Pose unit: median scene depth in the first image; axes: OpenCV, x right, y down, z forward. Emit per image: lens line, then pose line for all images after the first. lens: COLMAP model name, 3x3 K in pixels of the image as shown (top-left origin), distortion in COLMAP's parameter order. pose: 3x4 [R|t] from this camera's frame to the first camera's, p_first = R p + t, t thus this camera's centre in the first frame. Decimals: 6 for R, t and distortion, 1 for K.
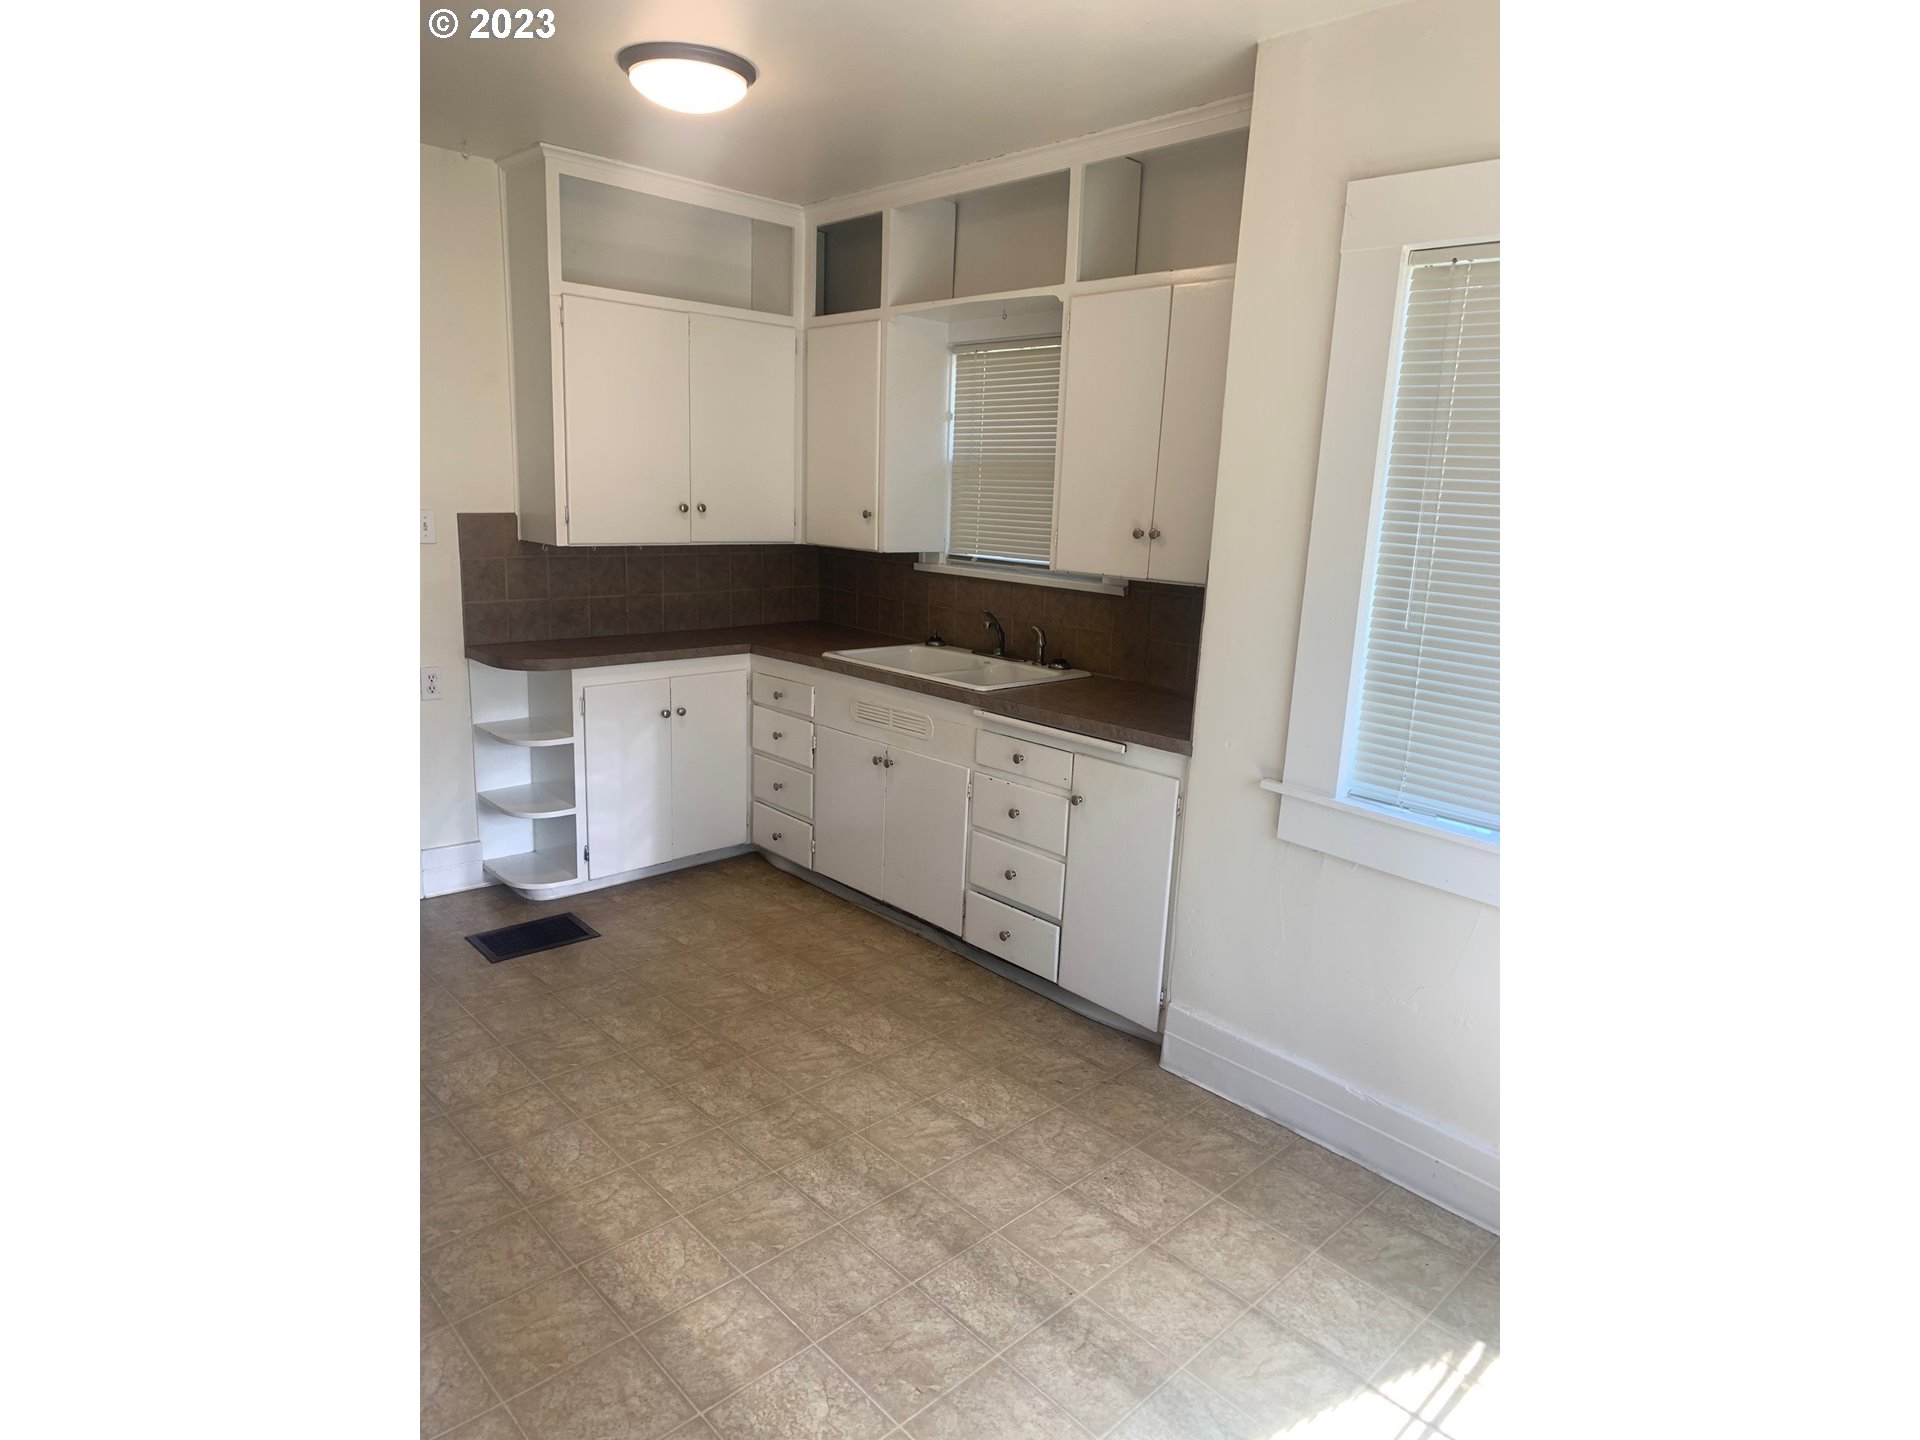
lens RADIAL K [[1093.3, 0, 960.0], [0, 1093.3, 720.0], [0, 0, 1]] dist [0.003479, -0.000446]
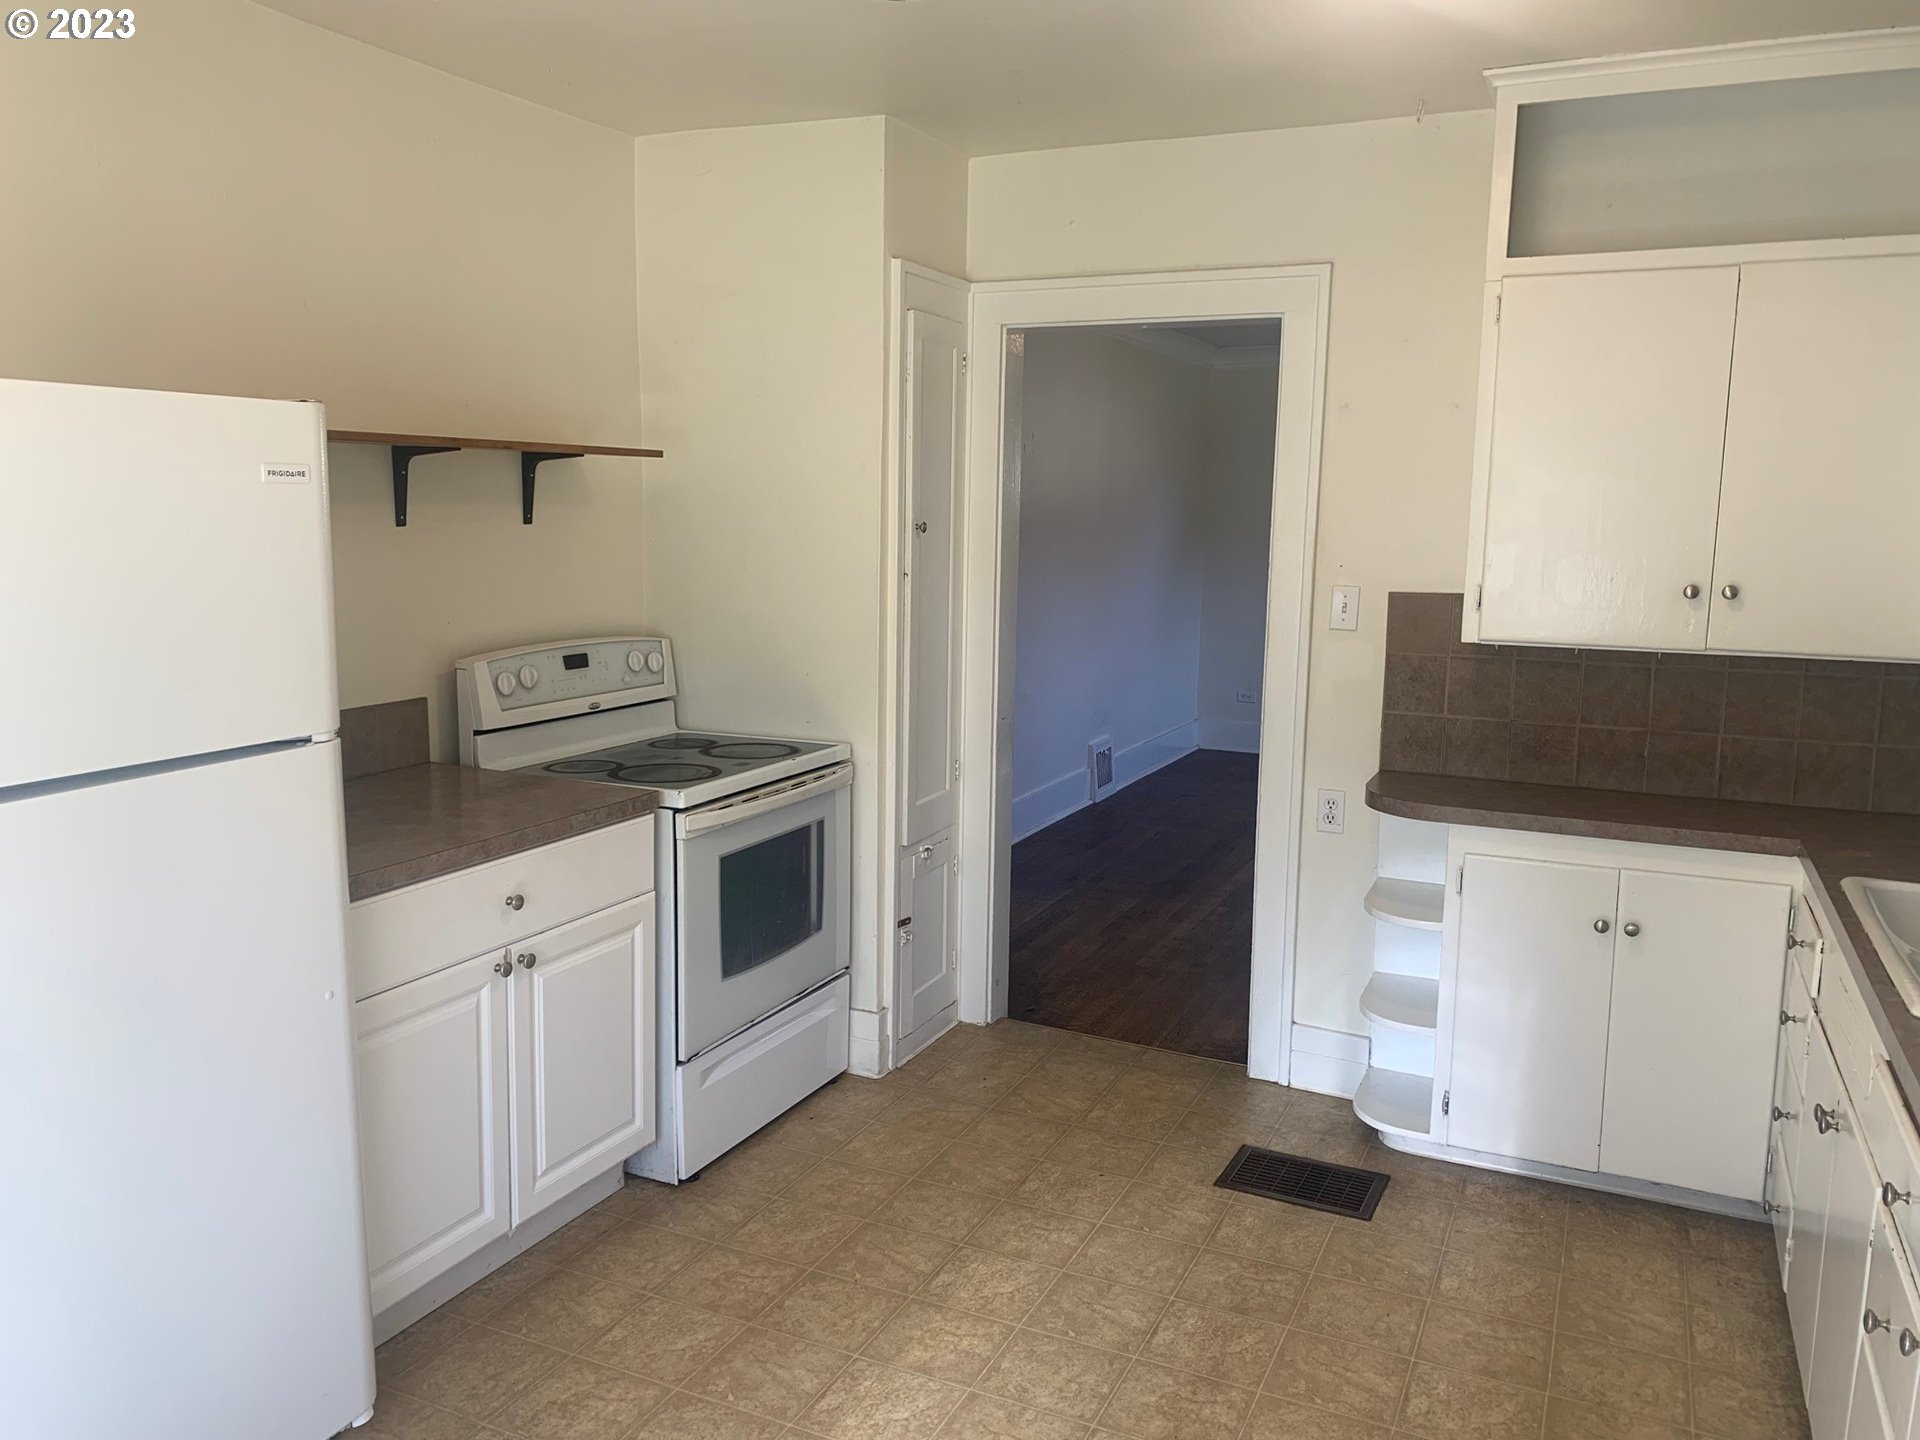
lens RADIAL K [[1476.1, 0, 954.0], [0, 1476.1, 713.3], [0, 0, 1]] dist [0.047900, -0.043965]
pose [[0.357301, 0.095433, -0.929101, 0.360996], [-0.197550, 0.979982, 0.024688, -0.071237], [0.912858, 0.174722, 0.369001, 0.354423]]
